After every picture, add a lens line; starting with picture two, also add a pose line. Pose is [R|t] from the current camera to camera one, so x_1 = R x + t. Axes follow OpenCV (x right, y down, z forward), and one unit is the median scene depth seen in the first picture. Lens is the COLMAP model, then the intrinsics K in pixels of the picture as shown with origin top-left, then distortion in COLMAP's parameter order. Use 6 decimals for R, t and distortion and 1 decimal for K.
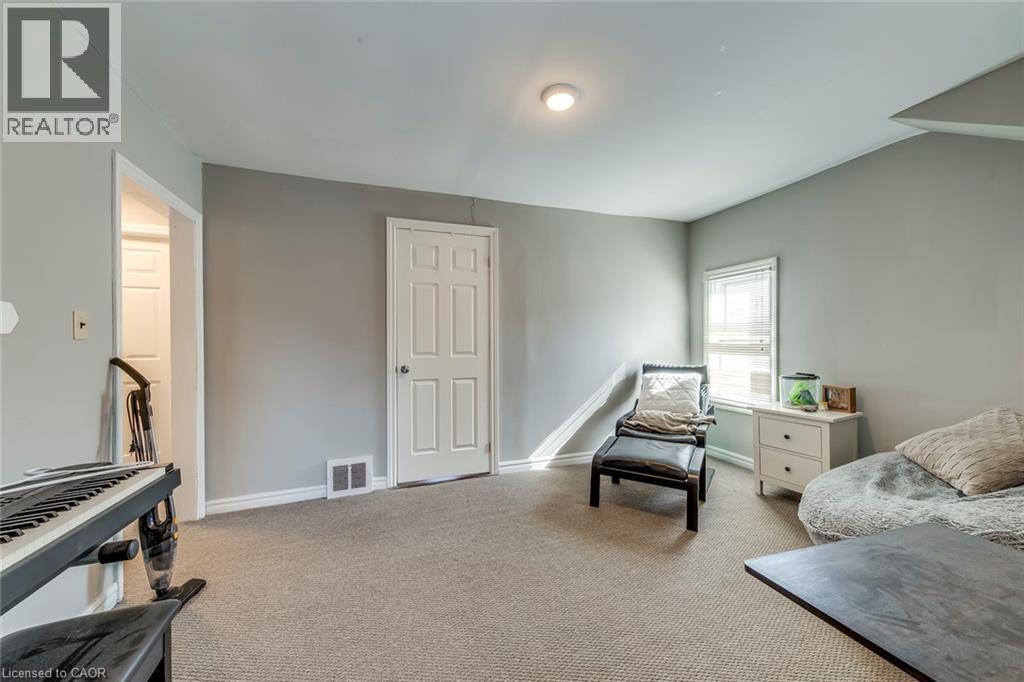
lens RADIAL K [[391.9, 0, 512.0], [0, 391.9, 341.0], [0, 0, 1]] dist [0.007114, -0.000329]
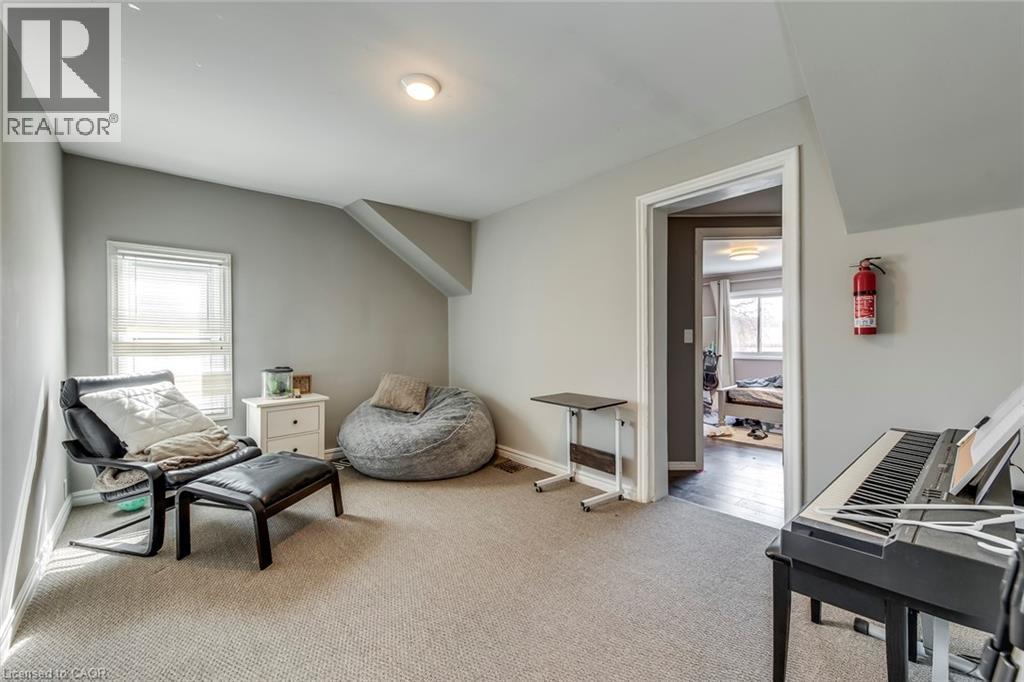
lens RADIAL K [[429.1, 0, 512.0], [0, 429.1, 341.0], [0, 0, 1]] dist [0.001187, -0.000102]
pose [[-0.394385, 0.000225, 0.918945, -0.626137], [0.004250, 0.999990, 0.001579, 0.005991], [-0.918936, 0.004528, -0.394382, 0.804955]]
